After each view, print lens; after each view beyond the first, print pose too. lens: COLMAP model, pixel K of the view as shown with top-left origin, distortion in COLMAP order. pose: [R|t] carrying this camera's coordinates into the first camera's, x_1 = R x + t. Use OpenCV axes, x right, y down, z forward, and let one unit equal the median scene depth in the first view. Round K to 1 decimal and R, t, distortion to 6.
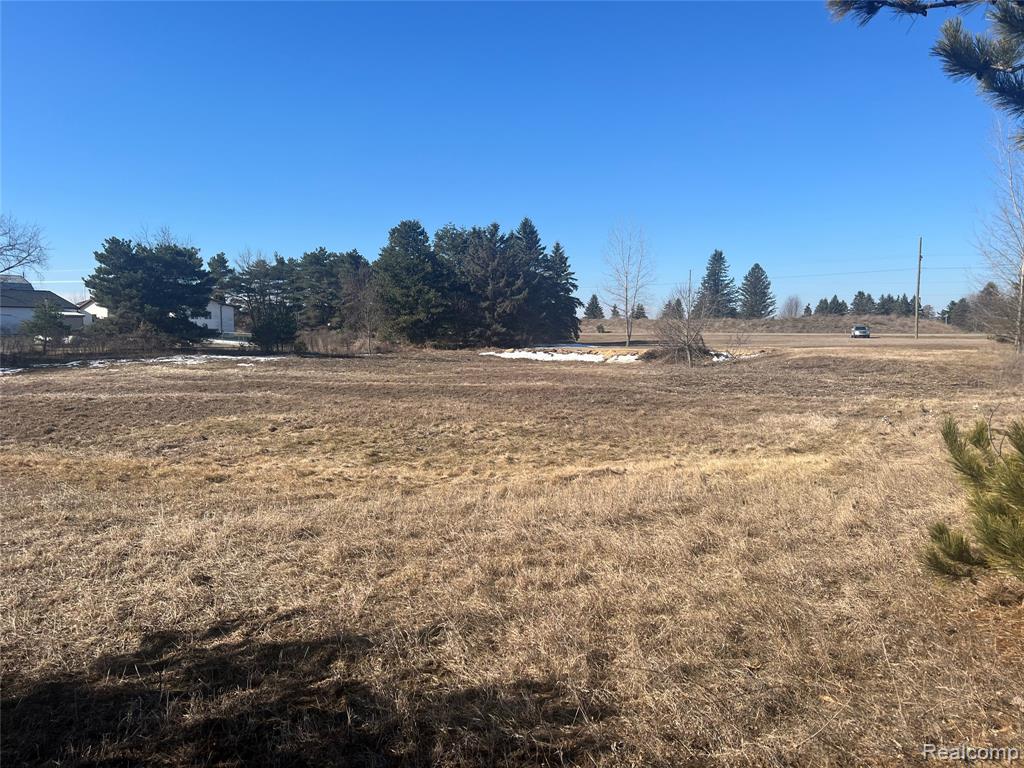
lens RADIAL K [[757.8, 0, 505.7], [0, 757.8, 385.2], [0, 0, 1]] dist [0.042651, -0.077023]
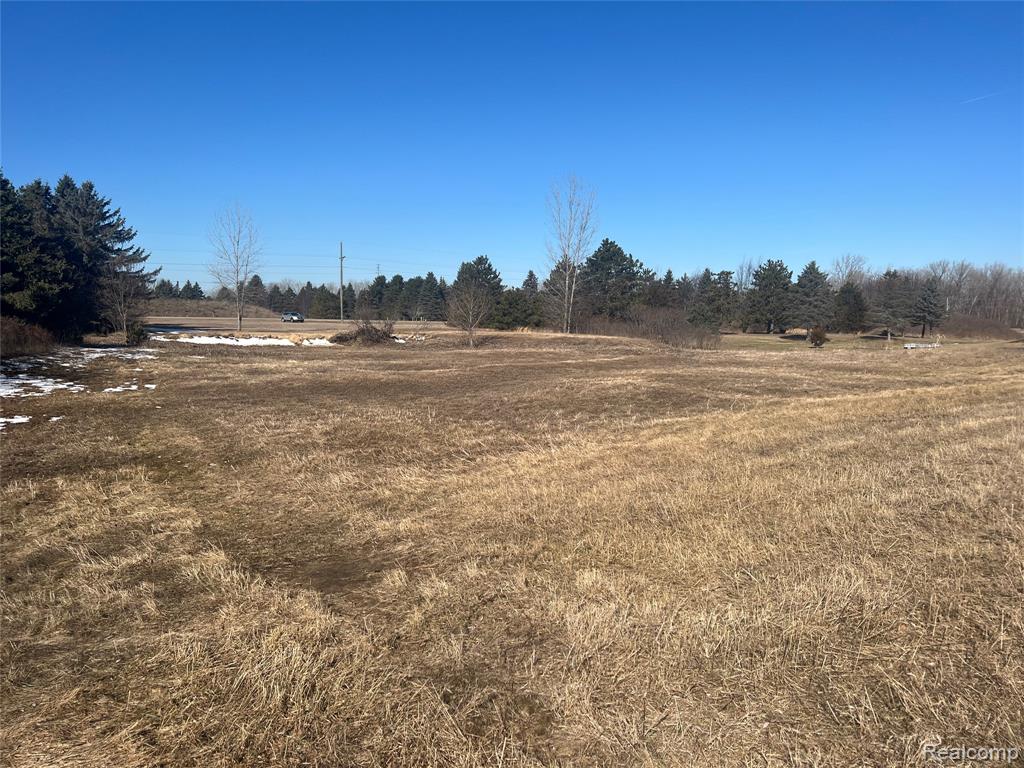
lens RADIAL K [[757.8, 0, 521.0], [0, 757.8, 381.1], [0, 0, 1]] dist [0.042651, -0.077023]
pose [[0.460459, -0.065256, 0.885279, -0.297371], [0.049372, 0.997633, 0.047859, -0.007553], [-0.886307, 0.021671, 0.462591, 0.108675]]
